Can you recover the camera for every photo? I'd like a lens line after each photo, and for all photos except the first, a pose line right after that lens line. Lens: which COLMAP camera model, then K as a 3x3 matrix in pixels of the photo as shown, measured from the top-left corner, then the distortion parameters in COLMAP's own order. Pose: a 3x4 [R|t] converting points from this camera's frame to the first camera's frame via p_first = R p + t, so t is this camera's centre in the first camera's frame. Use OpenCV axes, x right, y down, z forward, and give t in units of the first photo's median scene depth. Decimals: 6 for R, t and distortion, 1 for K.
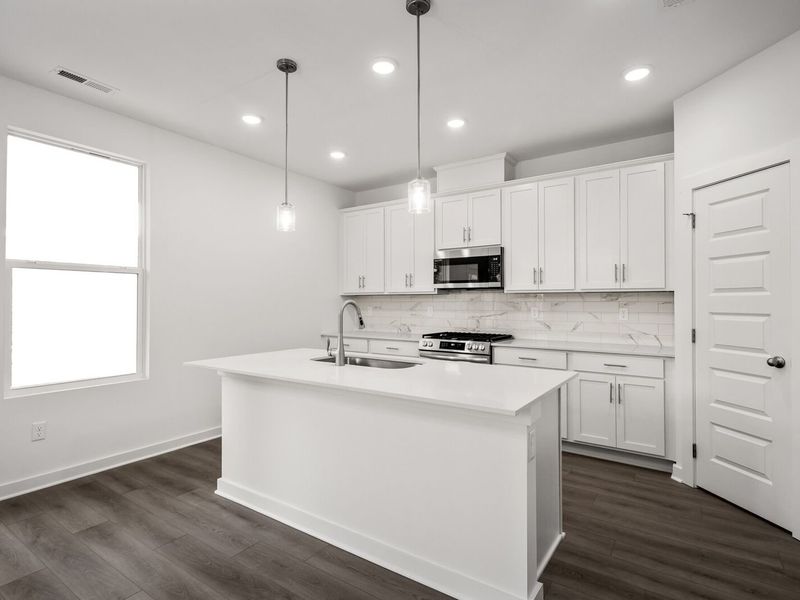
lens RADIAL K [[422.2, 0, 398.7], [0, 422.2, 298.3], [0, 0, 1]] dist [0.013653, -0.001336]
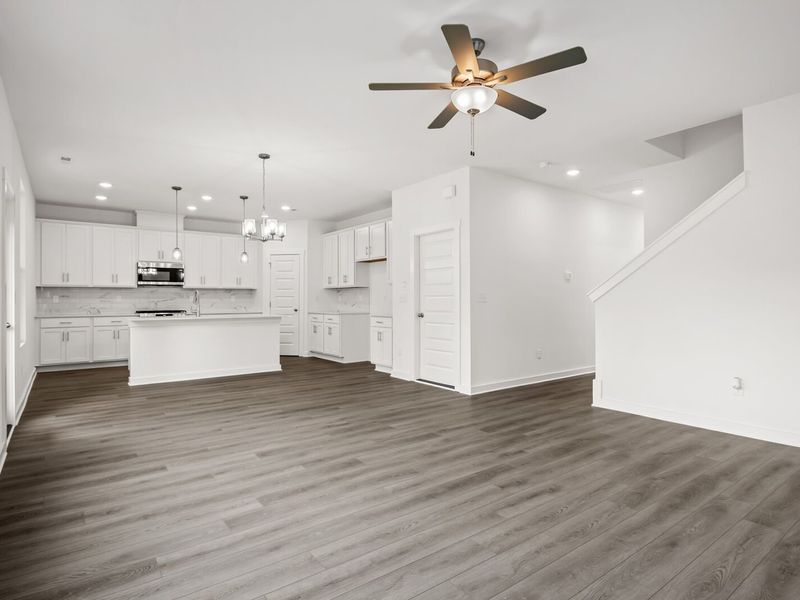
lens RADIAL K [[447.8, 0, 400.0], [0, 447.8, 300.0], [0, 0, 1]] dist [-0.001917, -0.000205]
pose [[0.317569, -0.001440, 0.948234, -1.385953], [-0.006560, 0.999972, 0.003716, 0.028344], [-0.948213, -0.007401, 0.317550, -0.589870]]
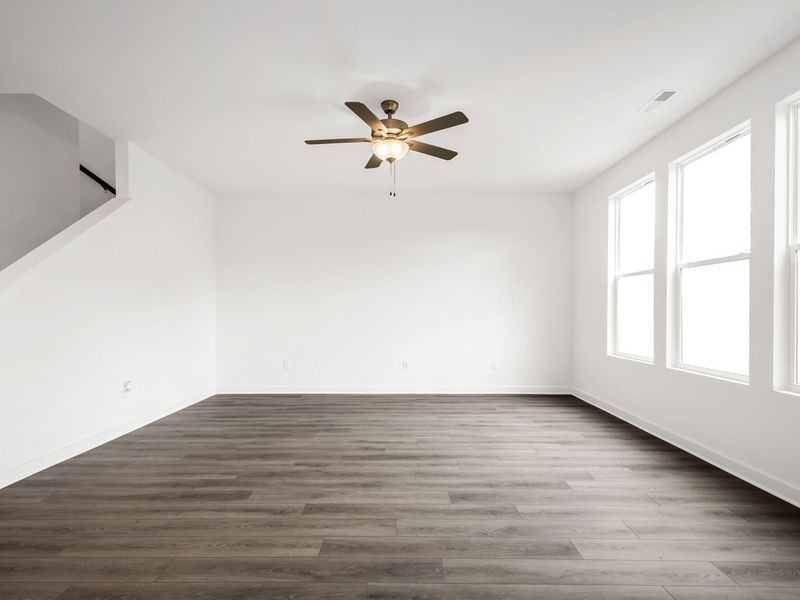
lens RADIAL K [[420.9, 0, 401.0], [0, 420.9, 306.8], [0, 0, 1]] dist [0.013140, -0.000561]
pose [[-0.828755, -0.006898, -0.559569, -0.273560], [0.003824, 0.999831, -0.017990, 0.036290], [0.559598, -0.017049, -0.828589, 0.194461]]
